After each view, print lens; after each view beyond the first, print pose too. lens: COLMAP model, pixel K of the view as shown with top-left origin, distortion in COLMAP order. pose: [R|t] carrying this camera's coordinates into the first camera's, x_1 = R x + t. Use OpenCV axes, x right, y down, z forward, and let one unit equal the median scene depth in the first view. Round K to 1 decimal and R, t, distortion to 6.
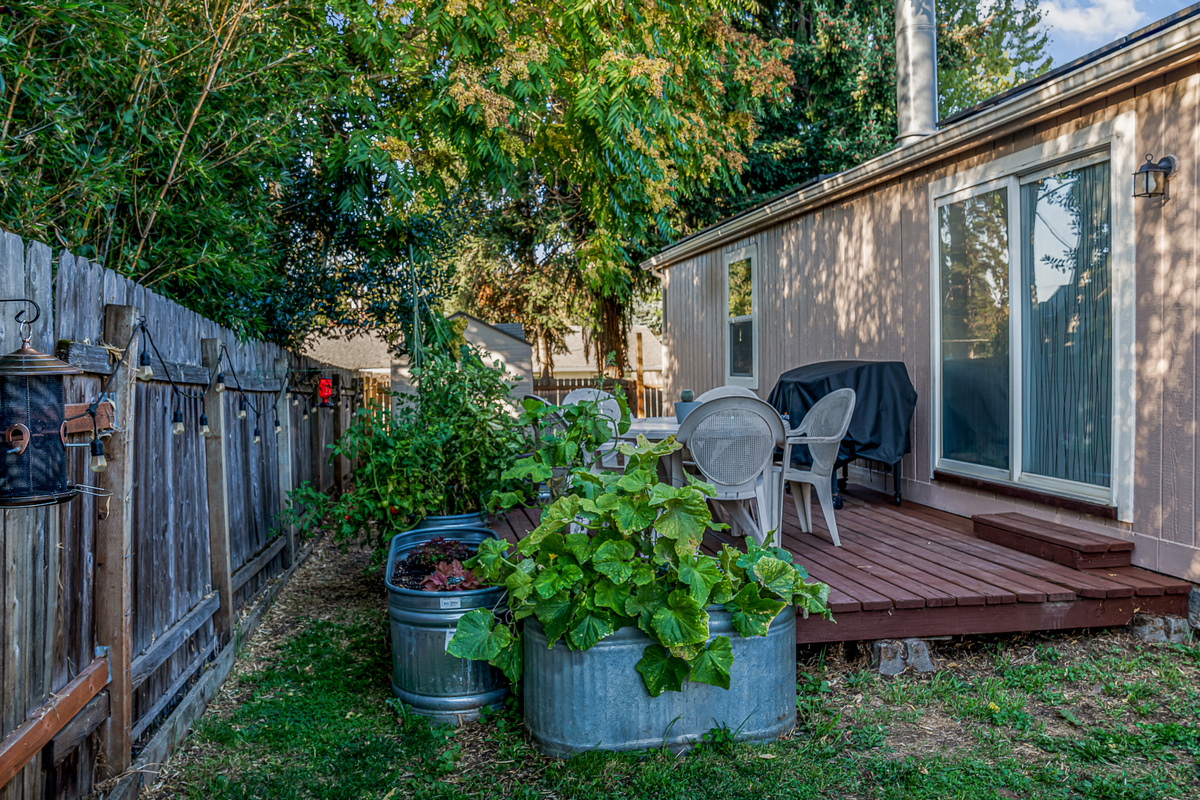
lens RADIAL K [[939.3, 0, 600.0], [0, 939.3, 400.0], [0, 0, 1]] dist [-0.102812, 0.229428]
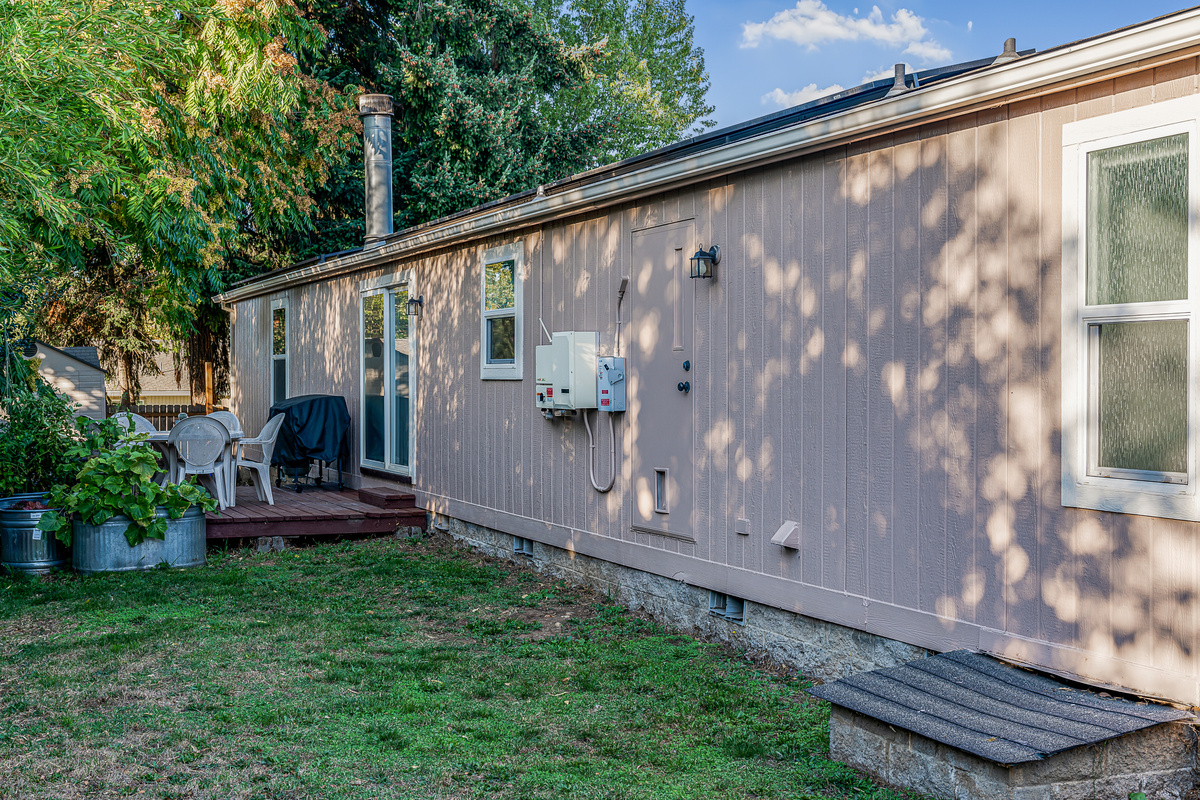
lens RADIAL K [[1452.8, 0, 600.0], [0, 1452.8, 400.0], [0, 0, 1]] dist [-0.078536, 0.357062]
pose [[0.971706, 0.009827, 0.235990, 0.151553], [-0.003807, 0.999656, -0.025955, 0.021784], [-0.236164, 0.024322, 0.971409, -1.244759]]
